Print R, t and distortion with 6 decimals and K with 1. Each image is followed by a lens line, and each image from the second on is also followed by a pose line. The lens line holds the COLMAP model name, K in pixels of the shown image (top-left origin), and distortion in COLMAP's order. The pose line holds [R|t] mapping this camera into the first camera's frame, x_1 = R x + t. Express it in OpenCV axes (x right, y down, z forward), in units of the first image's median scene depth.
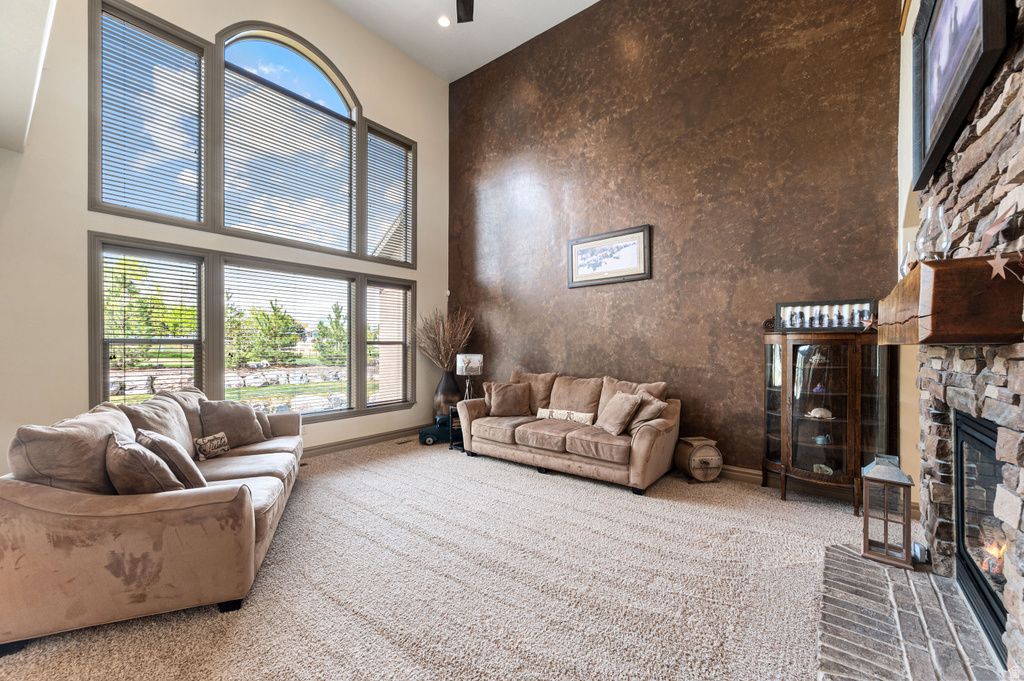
lens RADIAL K [[407.0, 0, 514.2], [0, 407.0, 342.2], [0, 0, 1]] dist [0.005870, -0.000979]
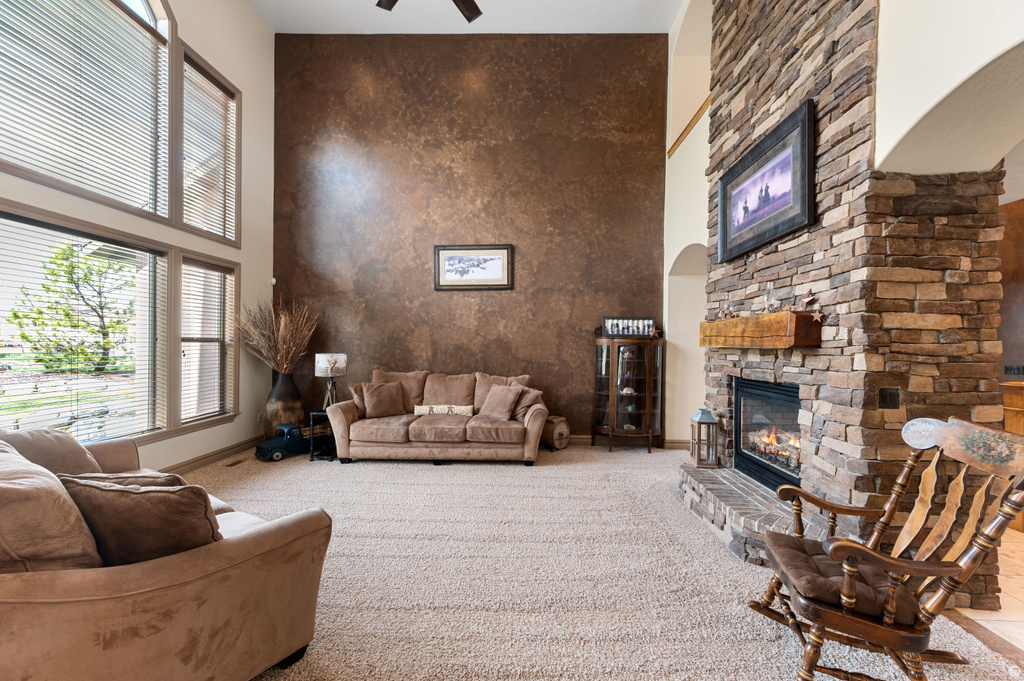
lens RADIAL K [[407.0, 0, 513.9], [0, 407.0, 343.3], [0, 0, 1]] dist [0.005870, -0.000979]
pose [[0.803152, 0.008025, 0.595721, -0.398336], [-0.013279, 0.999902, 0.004434, -0.003342], [-0.595627, -0.011472, 0.803180, 0.032014]]
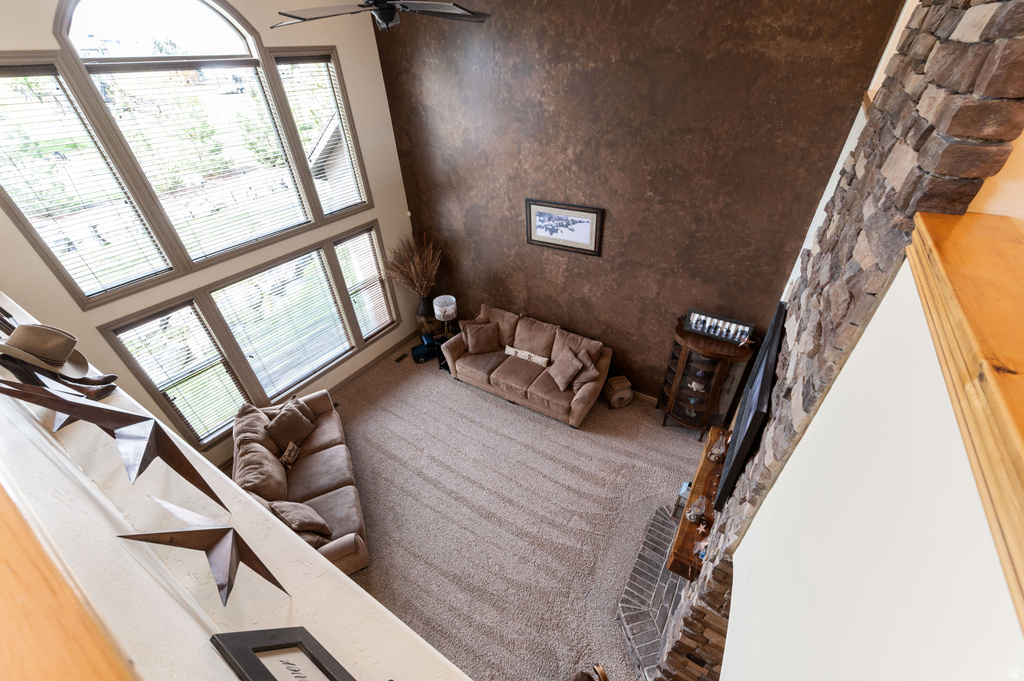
lens RADIAL K [[407.0, 0, 515.0], [0, 407.0, 342.1], [0, 0, 1]] dist [0.005870, -0.000979]
pose [[0.994646, -0.087791, 0.054519, 0.021776], [0.038280, 0.803024, 0.594716, -0.682049], [-0.095991, -0.589445, 0.802085, -0.020254]]
